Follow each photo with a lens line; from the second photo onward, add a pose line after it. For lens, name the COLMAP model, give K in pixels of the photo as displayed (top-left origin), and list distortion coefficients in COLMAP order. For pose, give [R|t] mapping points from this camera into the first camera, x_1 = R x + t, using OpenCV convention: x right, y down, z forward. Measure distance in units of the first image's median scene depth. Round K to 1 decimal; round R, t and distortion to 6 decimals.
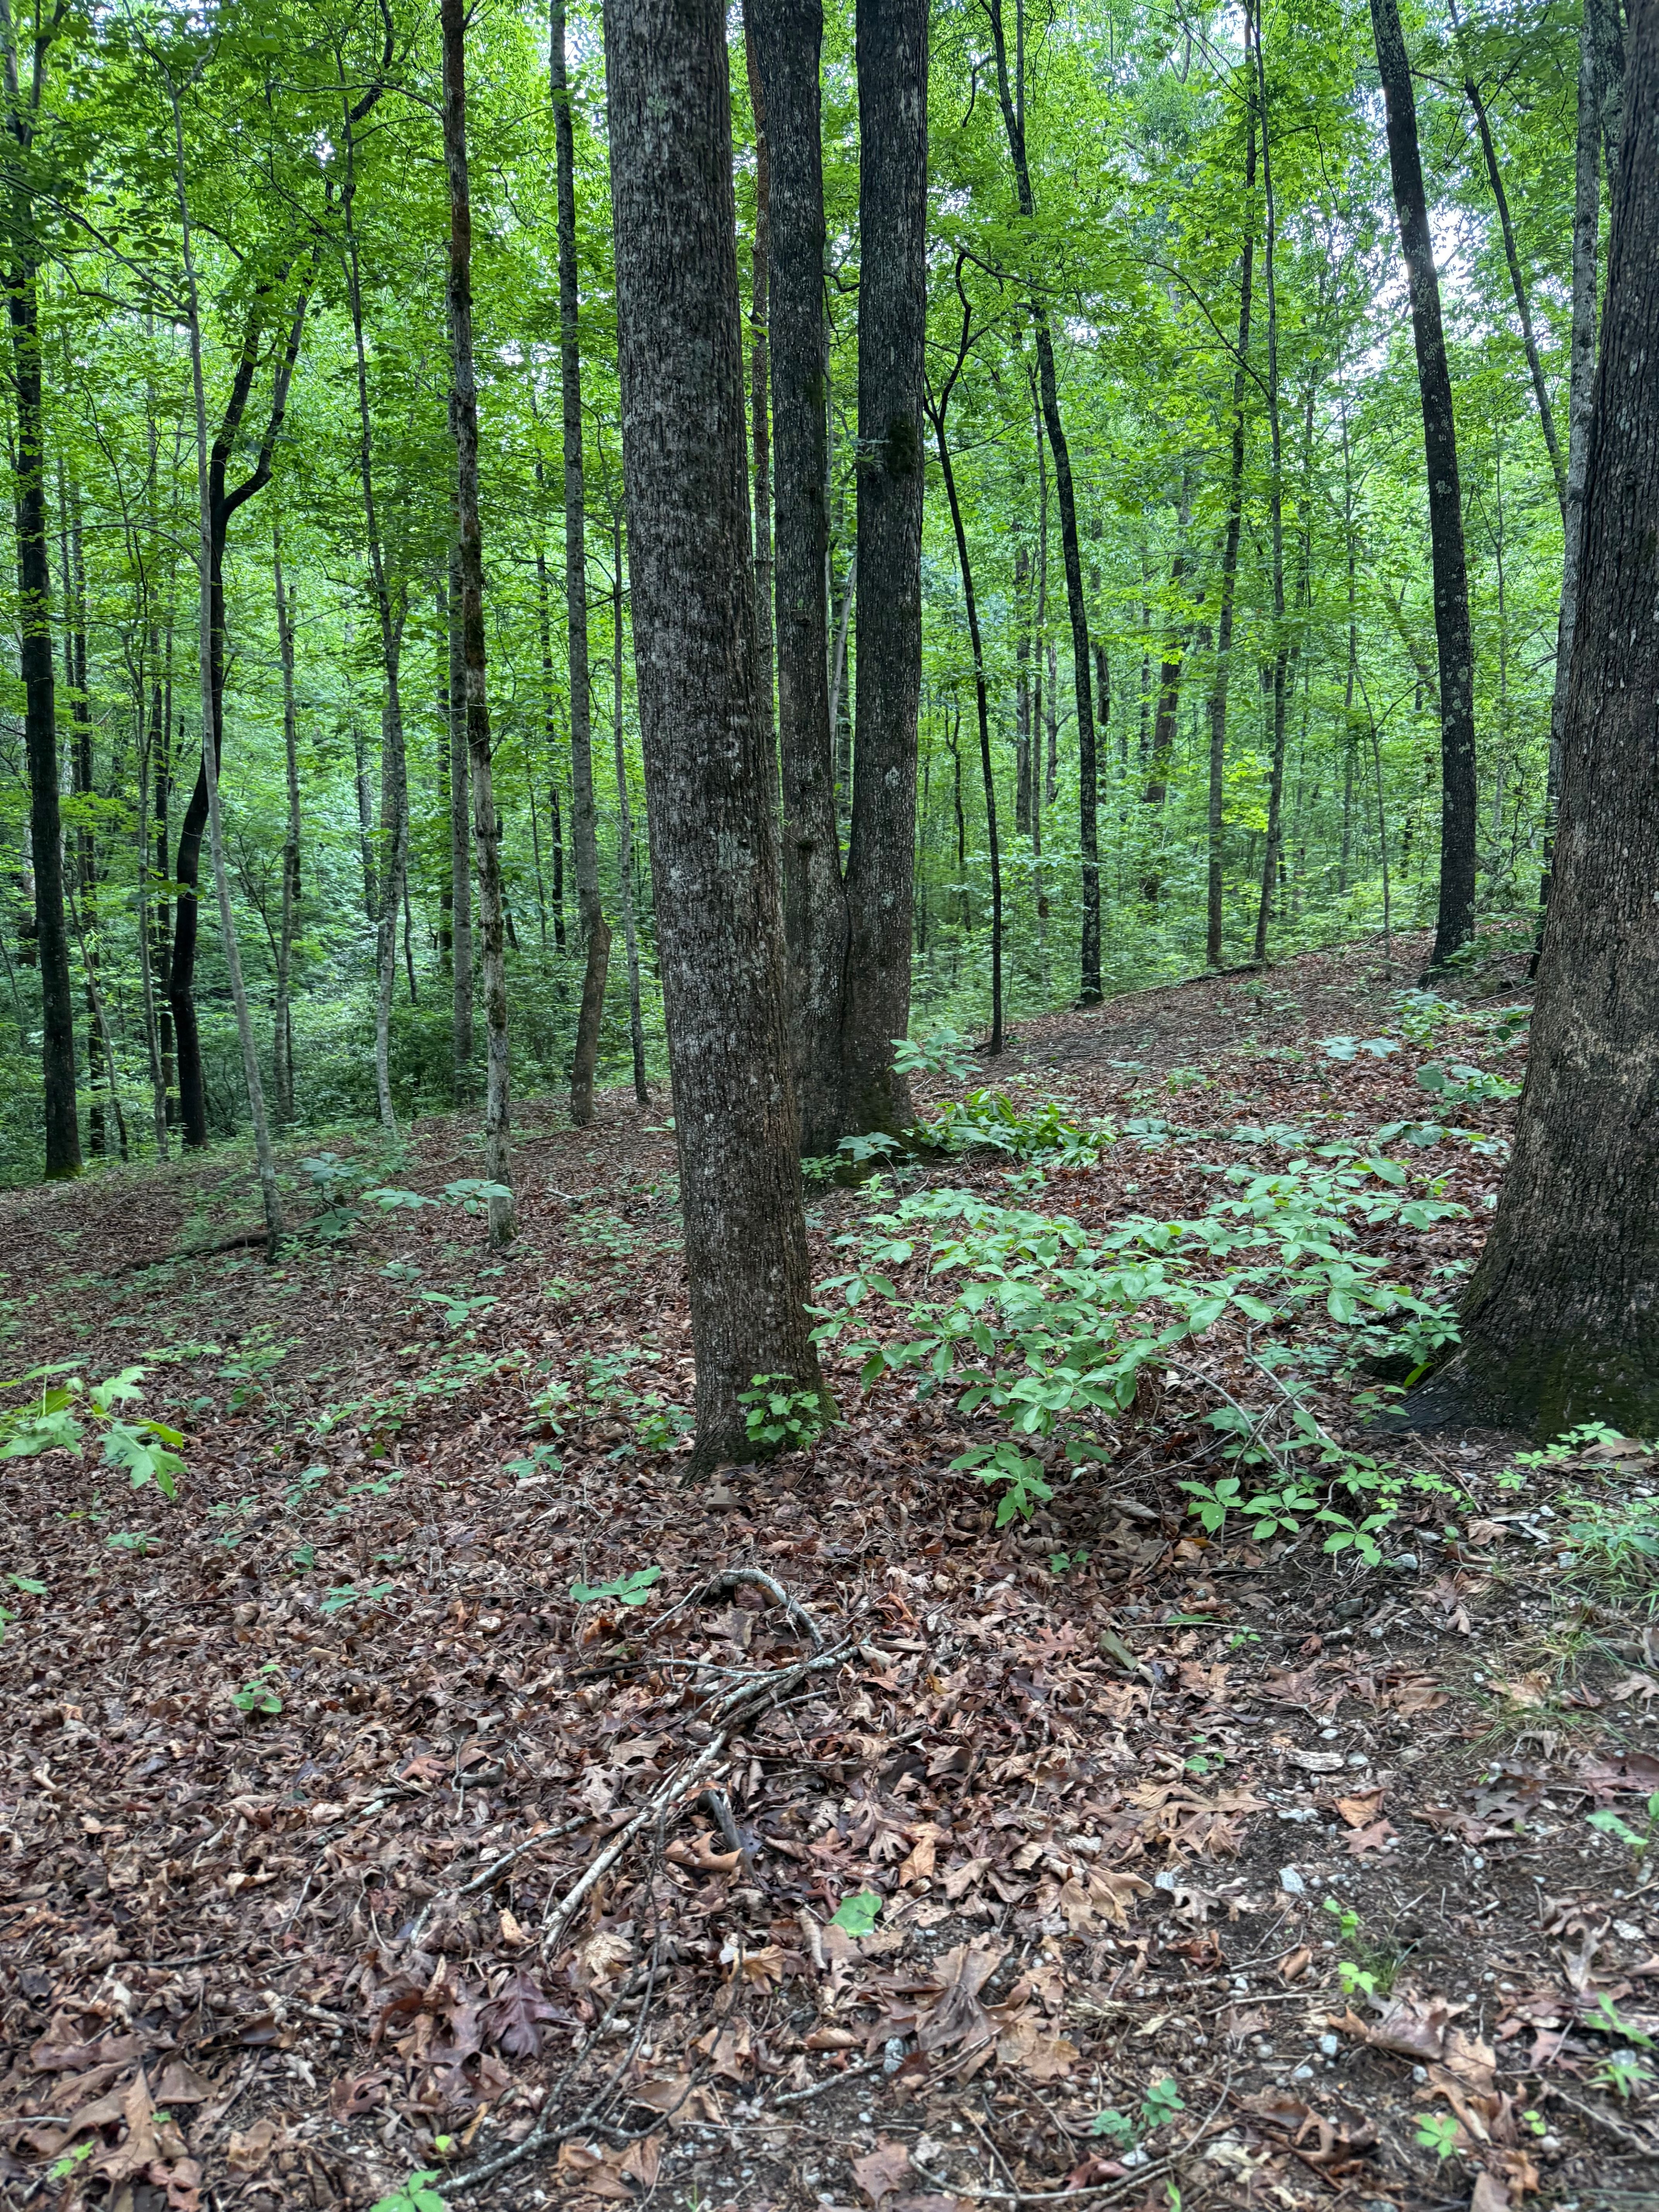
lens RADIAL K [[1548.7, 0, 839.8], [0, 1548.7, 1120.7], [0, 0, 1]] dist [0.032600, -0.042227]
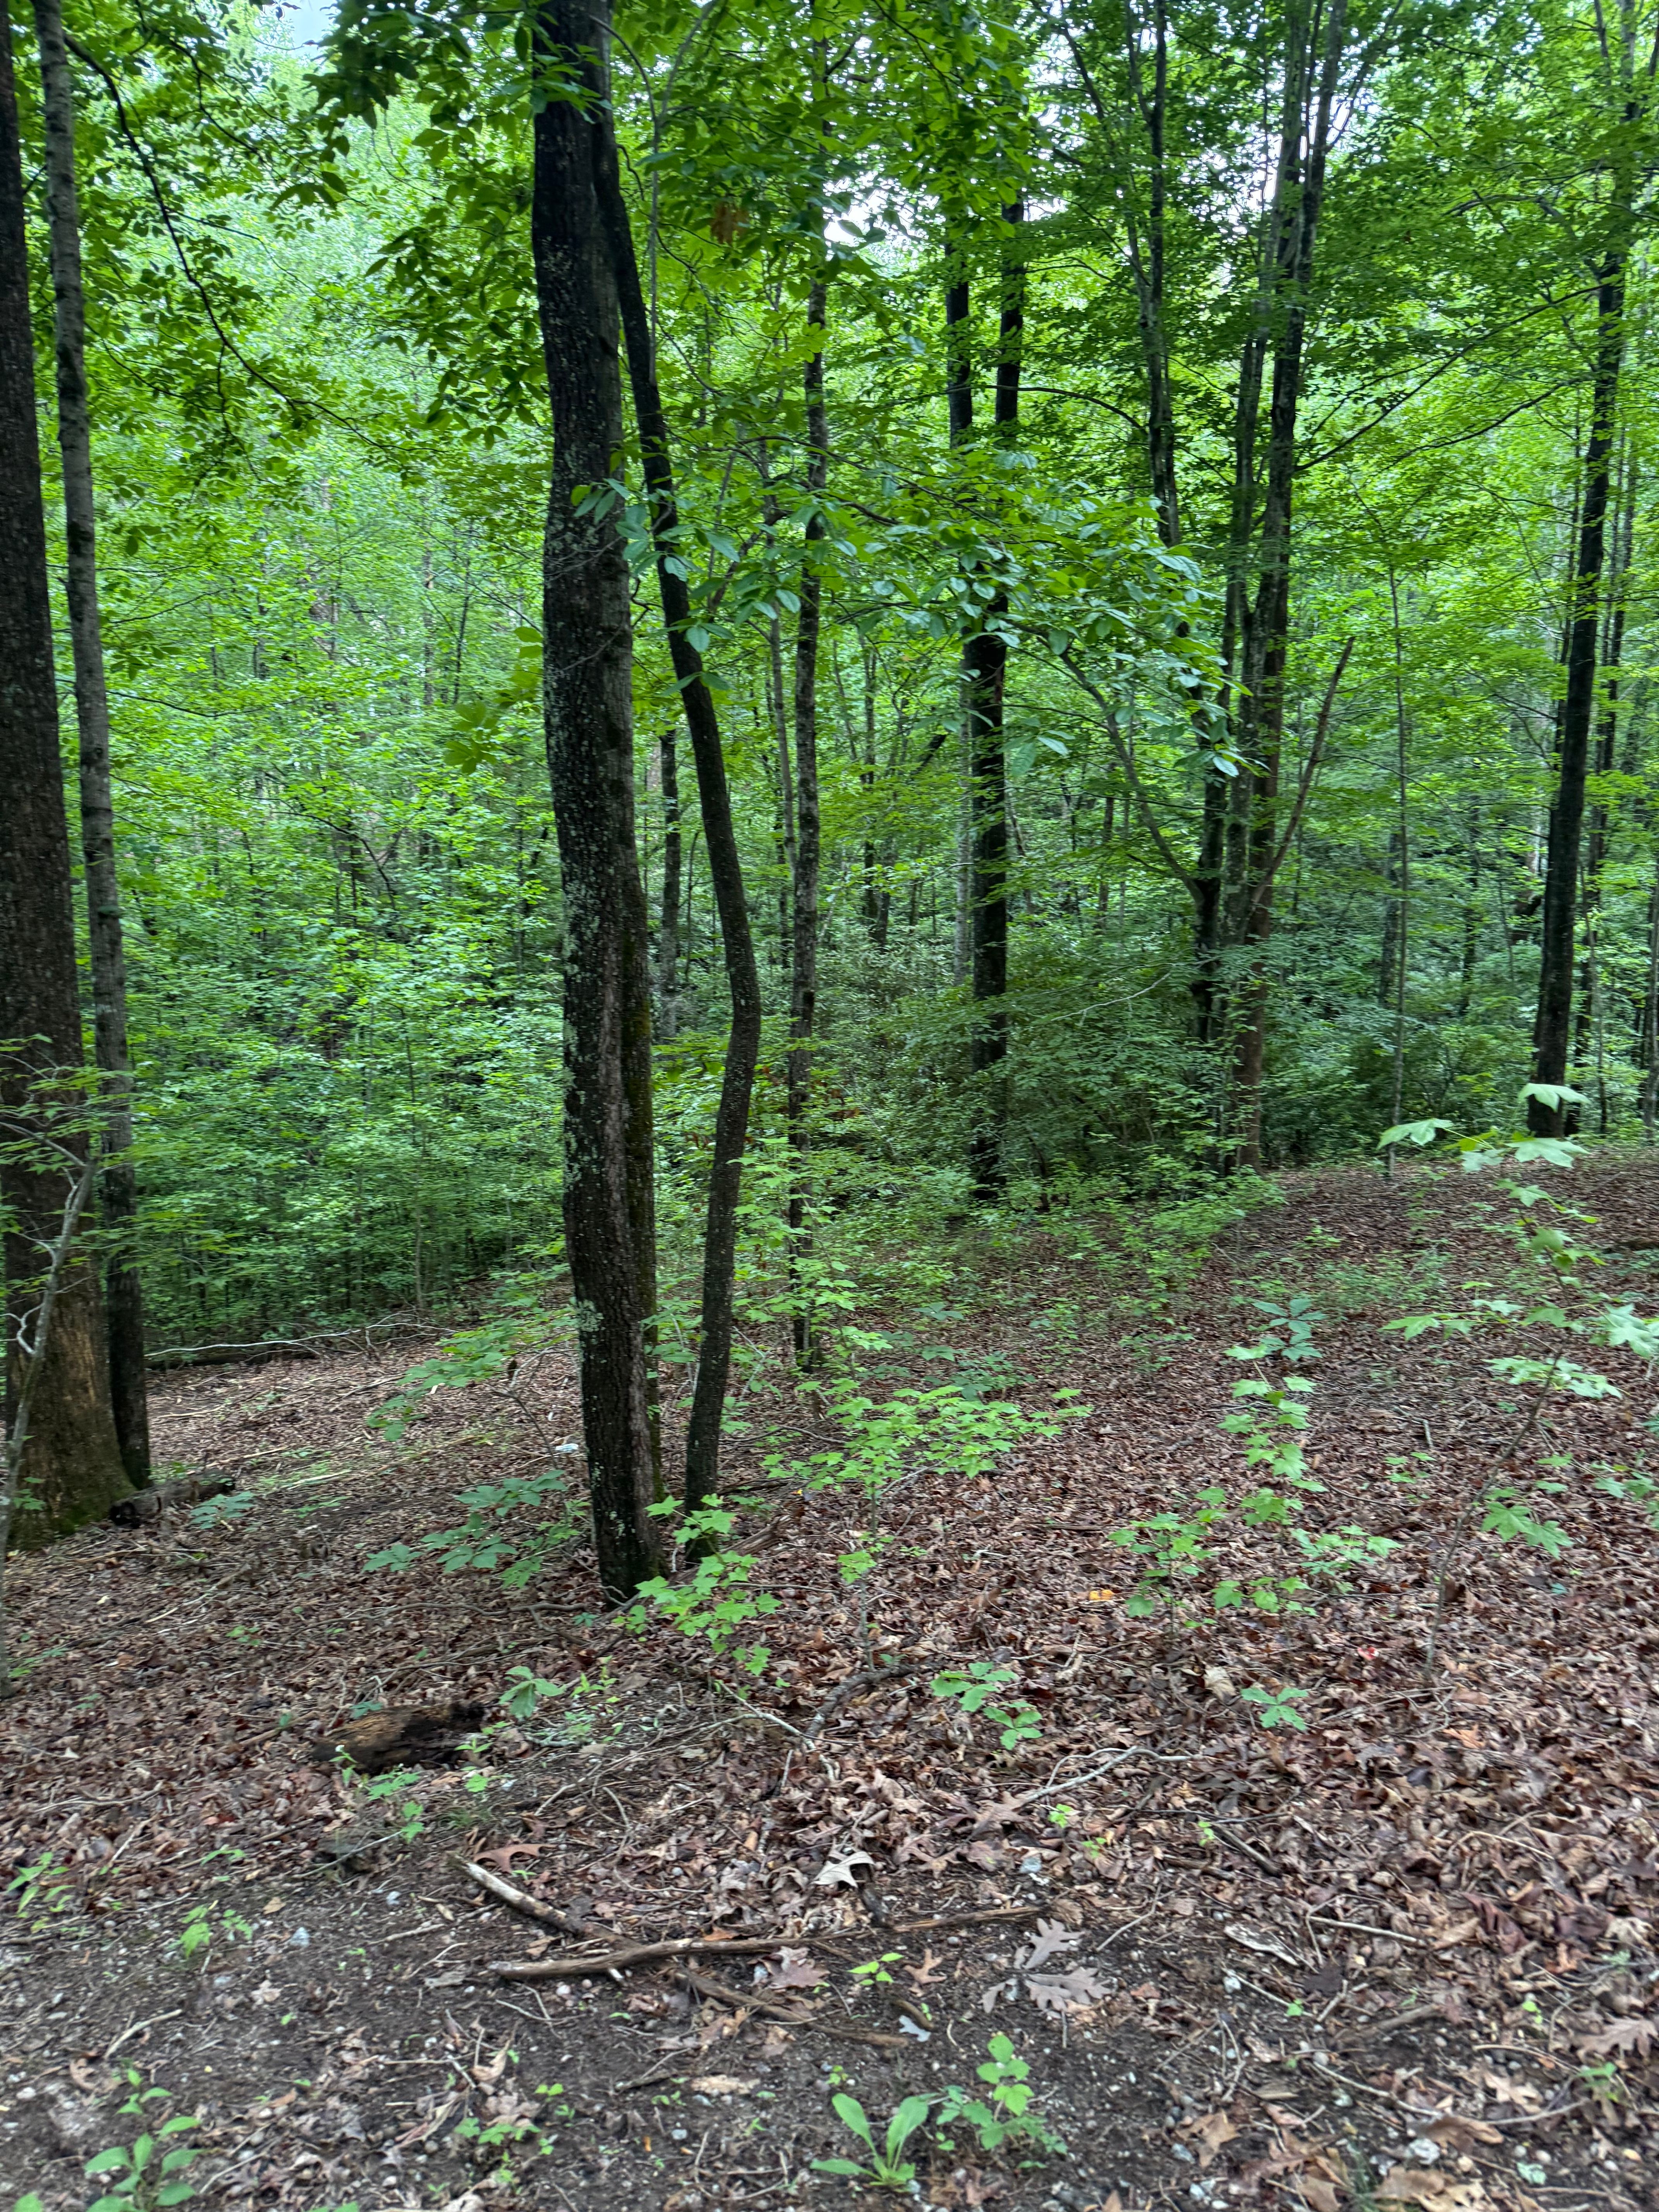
lens RADIAL K [[1548.7, 0, 837.6], [0, 1548.7, 1120.5], [0, 0, 1]] dist [0.032600, -0.042227]
pose [[0.637616, 0.108934, -0.762614, -0.055395], [-0.098569, 0.993351, 0.059481, 0.011817], [0.764022, 0.037244, 0.644114, -0.083617]]
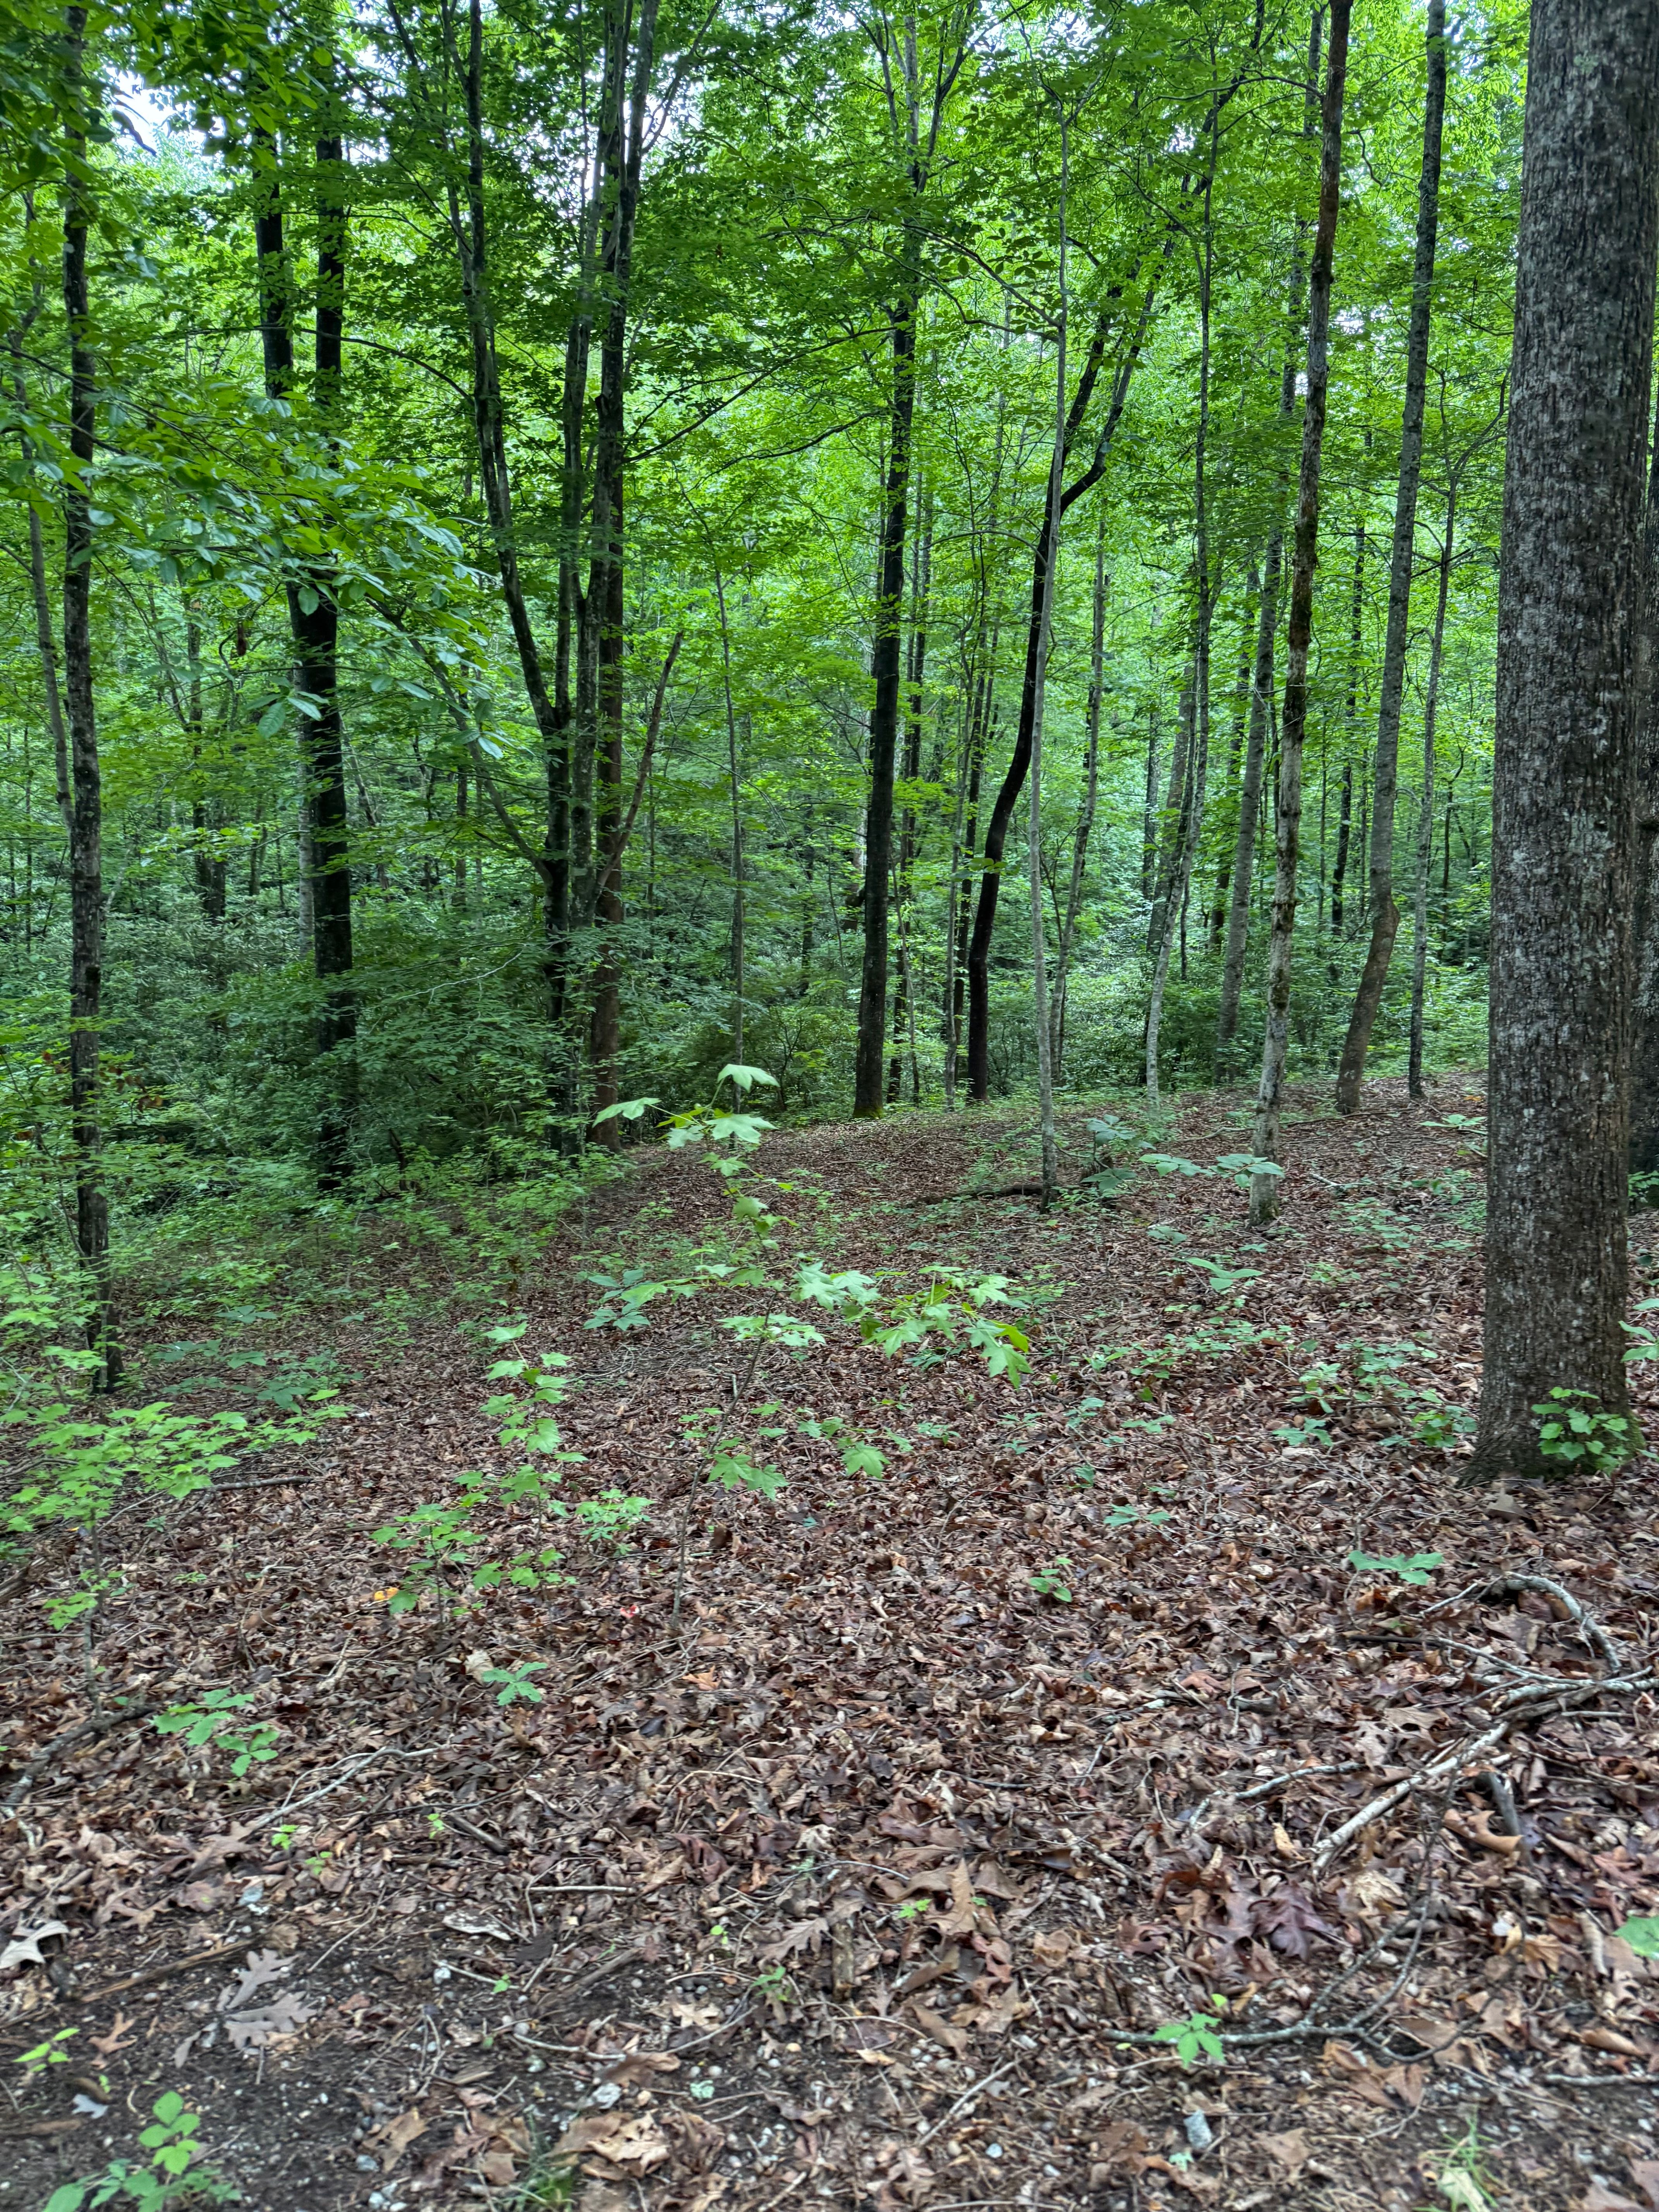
lens RADIAL K [[1548.7, 0, 838.8], [0, 1548.7, 1123.9], [0, 0, 1]] dist [0.032600, -0.042227]
pose [[0.885281, 0.095499, -0.455146, -0.018303], [-0.088656, 0.995396, 0.036415, 0.006312], [0.456528, 0.008114, 0.889672, -0.044466]]
